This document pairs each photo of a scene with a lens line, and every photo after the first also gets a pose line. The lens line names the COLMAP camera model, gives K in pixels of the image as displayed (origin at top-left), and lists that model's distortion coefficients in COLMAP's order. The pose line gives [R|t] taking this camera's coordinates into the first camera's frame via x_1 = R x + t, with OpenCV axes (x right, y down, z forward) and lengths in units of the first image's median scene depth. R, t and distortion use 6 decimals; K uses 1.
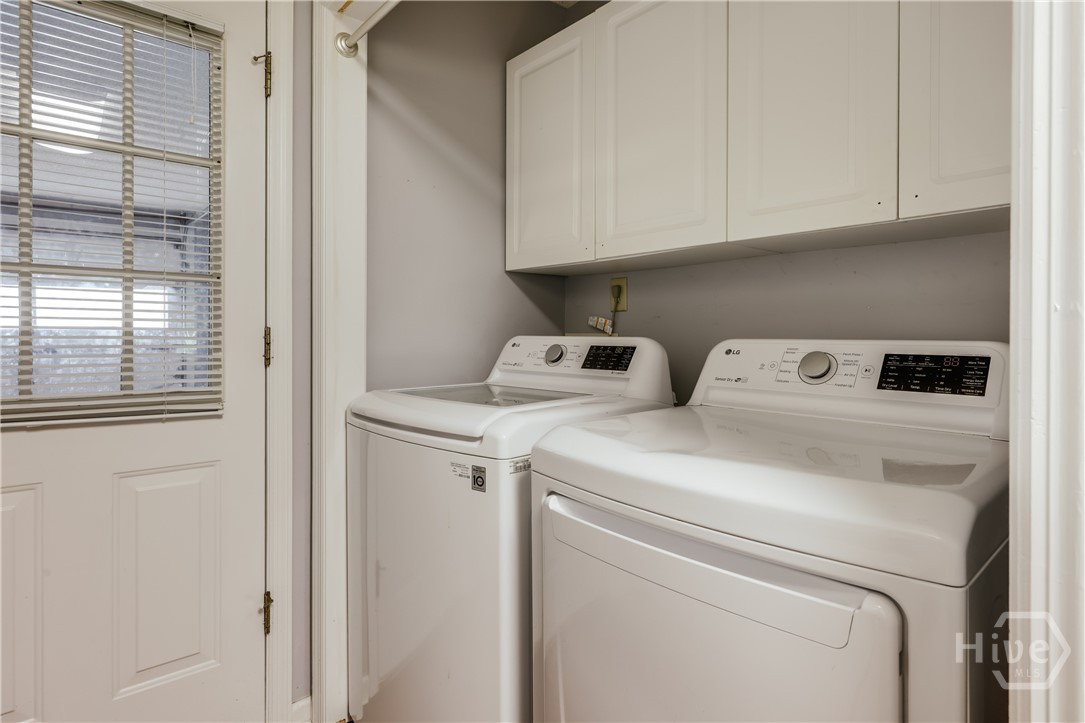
lens RADIAL K [[574.0, 0, 555.8], [0, 574.0, 346.3], [0, 0, 1]] dist [-0.013516, -0.000746]
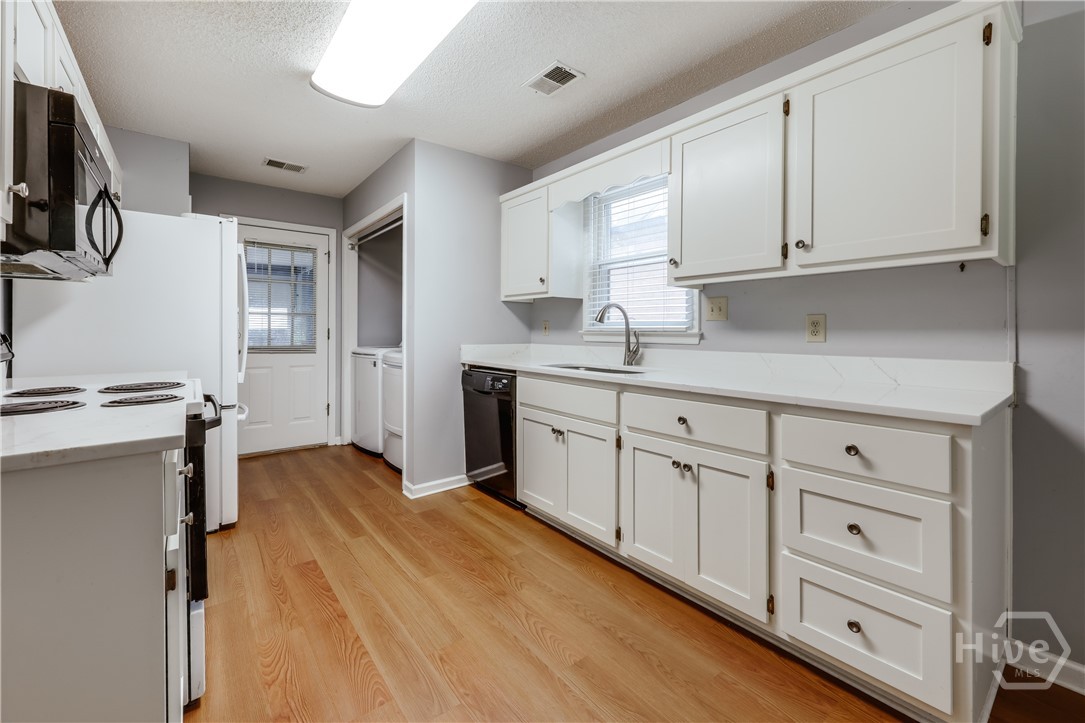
lens RADIAL K [[465.7, 0, 560.4], [0, 465.7, 333.1], [0, 0, 1]] dist [-0.006489, 0.001504]
pose [[0.999227, 0.000842, -0.039305, 1.056170], [-0.001144, 0.999970, -0.007675, 0.016901], [0.039297, 0.007714, 0.999198, -1.843792]]
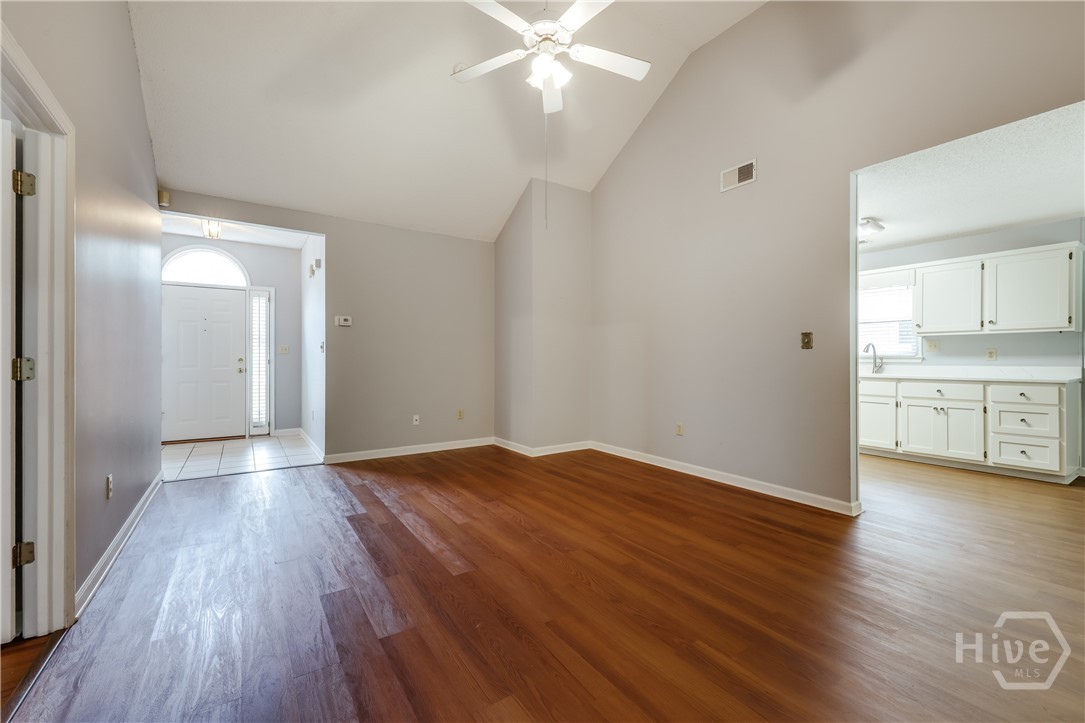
lens RADIAL K [[468.6, 0, 550.5], [0, 468.6, 362.4], [0, 0, 1]] dist [0.006691, -0.002928]
pose [[0.991378, -0.001251, -0.131024, -1.017759], [0.000379, 0.999978, -0.006685, 0.069173], [0.131030, 0.006578, 0.991357, -4.283719]]
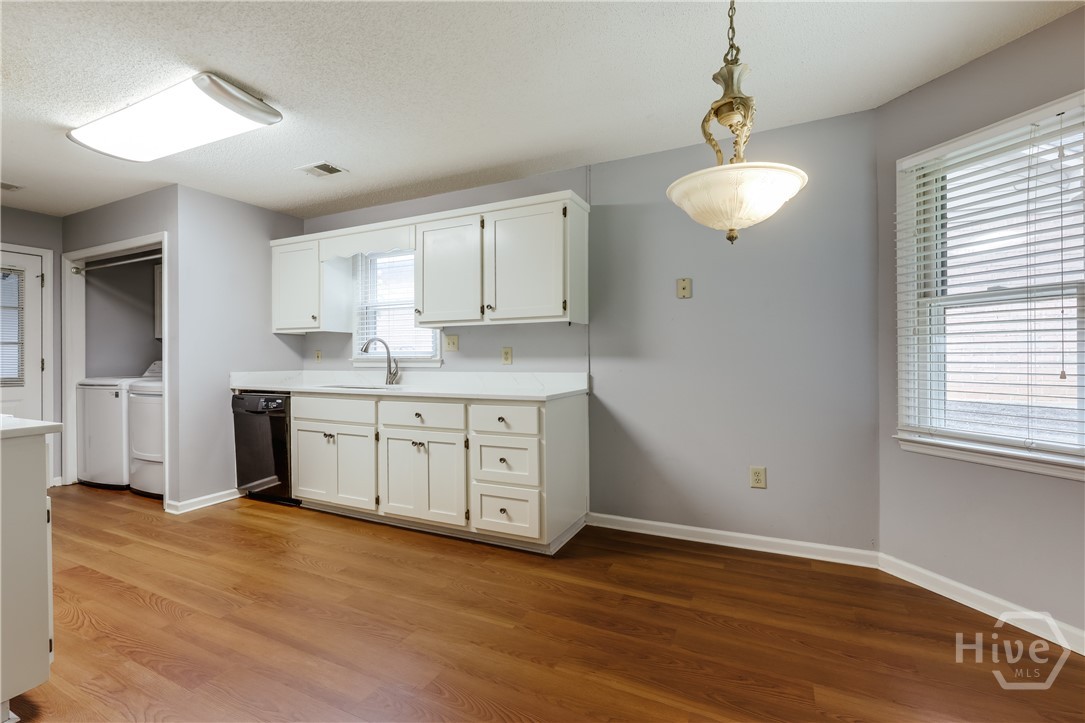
lens RADIAL K [[468.6, 0, 585.6], [0, 468.6, 359.1], [0, 0, 1]] dist [0.006691, -0.002928]
pose [[0.902908, -0.007869, 0.429763, 1.128029], [0.012905, 0.999878, -0.008803, 0.032387], [-0.429641, 0.013494, 0.902899, -2.729925]]
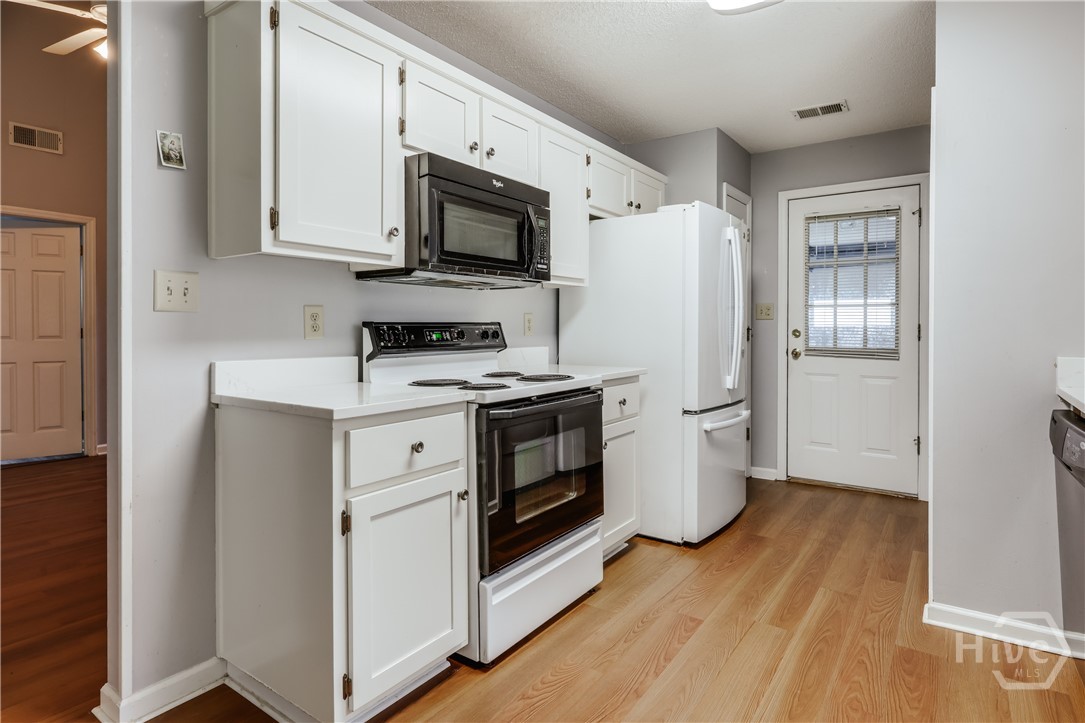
lens RADIAL K [[589.8, 0, 526.7], [0, 589.8, 328.5], [0, 0, 1]] dist [-0.001720, -0.002943]
pose [[0.189563, 0.001387, -0.981868, 1.597174], [-0.012446, 0.999922, -0.000991, 0.008264], [0.981790, 0.012408, 0.189565, -1.070938]]
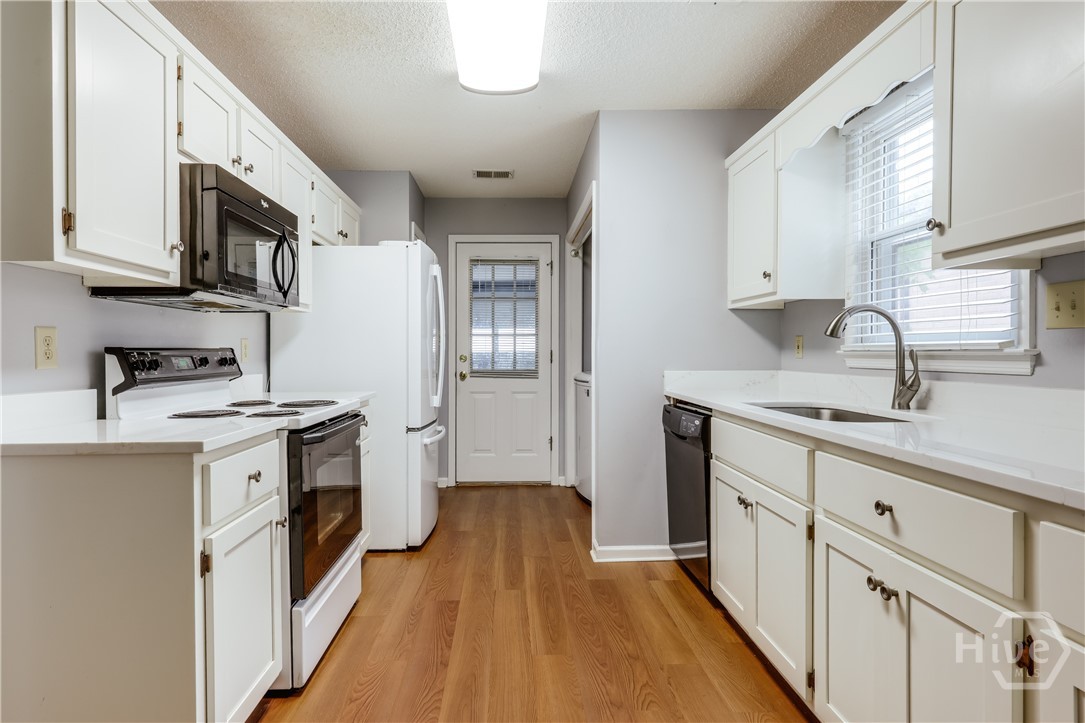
lens RADIAL K [[618.1, 0, 515.6], [0, 618.1, 358.0], [0, 0, 1]] dist [0.000967, 0.005078]
pose [[0.748971, 0.000742, -0.662602, 1.571041], [-0.003340, 0.999991, -0.002655, 0.018795], [0.662594, 0.004202, 0.748967, -1.636977]]
